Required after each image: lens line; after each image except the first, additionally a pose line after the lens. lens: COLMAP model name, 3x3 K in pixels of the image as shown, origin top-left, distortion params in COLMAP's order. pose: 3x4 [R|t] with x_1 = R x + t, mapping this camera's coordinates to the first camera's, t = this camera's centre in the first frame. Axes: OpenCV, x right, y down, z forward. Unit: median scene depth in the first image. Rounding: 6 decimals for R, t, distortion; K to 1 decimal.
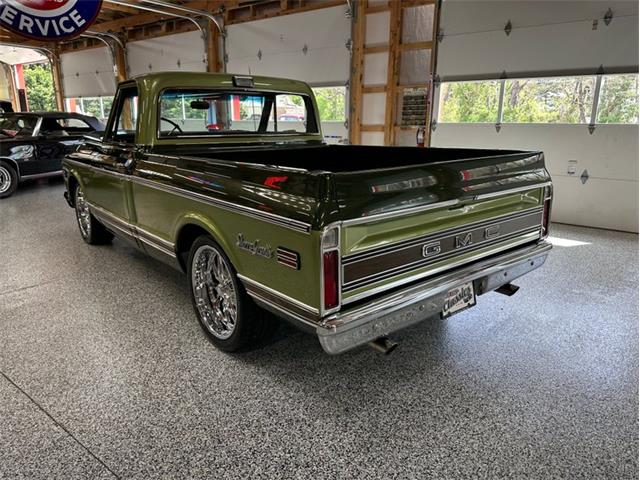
lens RADIAL K [[446.5, 0, 319.8], [0, 446.5, 242.8], [0, 0, 1]] dist [0.021318, -0.029723]
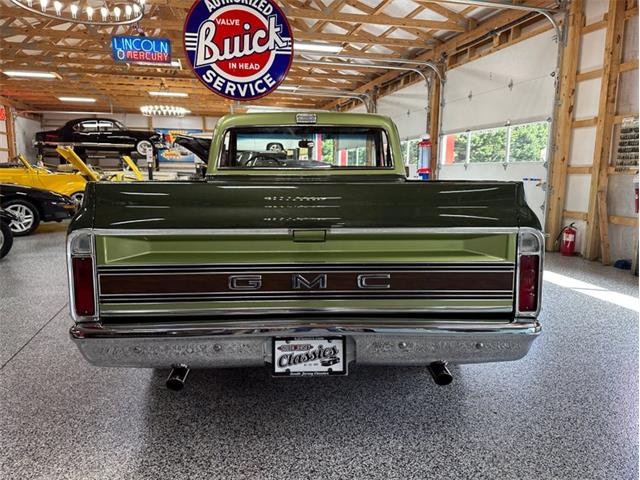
lens RADIAL K [[446.5, 0, 319.3], [0, 446.5, 238.9], [0, 0, 1]] dist [0.021318, -0.029723]
pose [[0.796800, 0.090782, -0.597385, 0.345284], [-0.159297, 0.985235, -0.062750, -0.014980], [0.582867, 0.145160, 0.799496, 0.155987]]
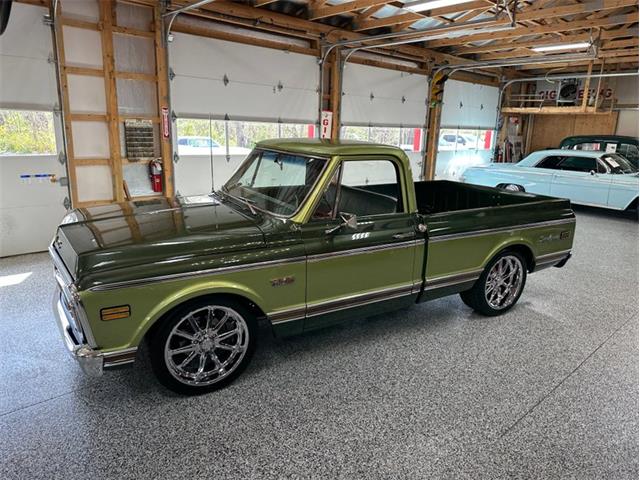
lens RADIAL K [[446.5, 0, 320.0], [0, 446.5, 240.3], [0, 0, 1]] dist [0.021318, -0.029723]
pose [[0.166961, -0.237757, 0.956868, -0.962669], [0.231845, 0.952745, 0.196279, -0.265438], [-0.958317, 0.189074, 0.214194, 0.630962]]
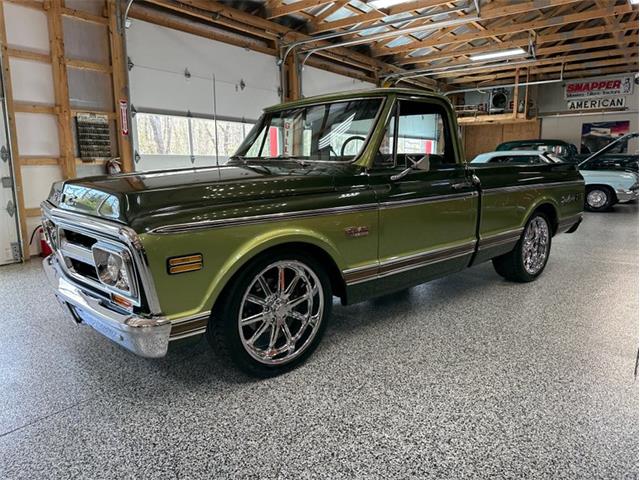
lens RADIAL K [[446.5, 0, 320.6], [0, 446.5, 241.8], [0, 0, 1]] dist [0.021318, -0.029723]
pose [[-0.015165, -0.173913, 0.984644, -0.910766], [0.271267, 0.947109, 0.171461, -0.195589], [-0.962385, 0.269702, 0.032814, 0.840682]]
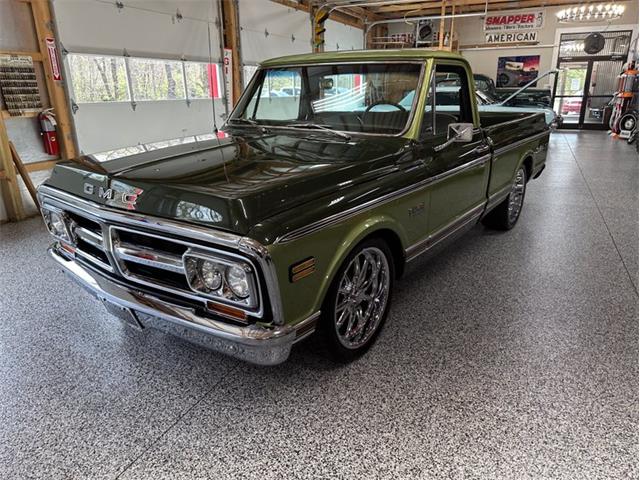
lens RADIAL K [[446.5, 0, 319.4], [0, 446.5, 246.8], [0, 0, 1]] dist [0.021318, -0.029723]
pose [[-0.225215, -0.322373, 0.919431, -0.868569], [0.269571, 0.886219, 0.376760, -0.289771], [-0.936274, 0.332704, -0.112687, 0.986253]]
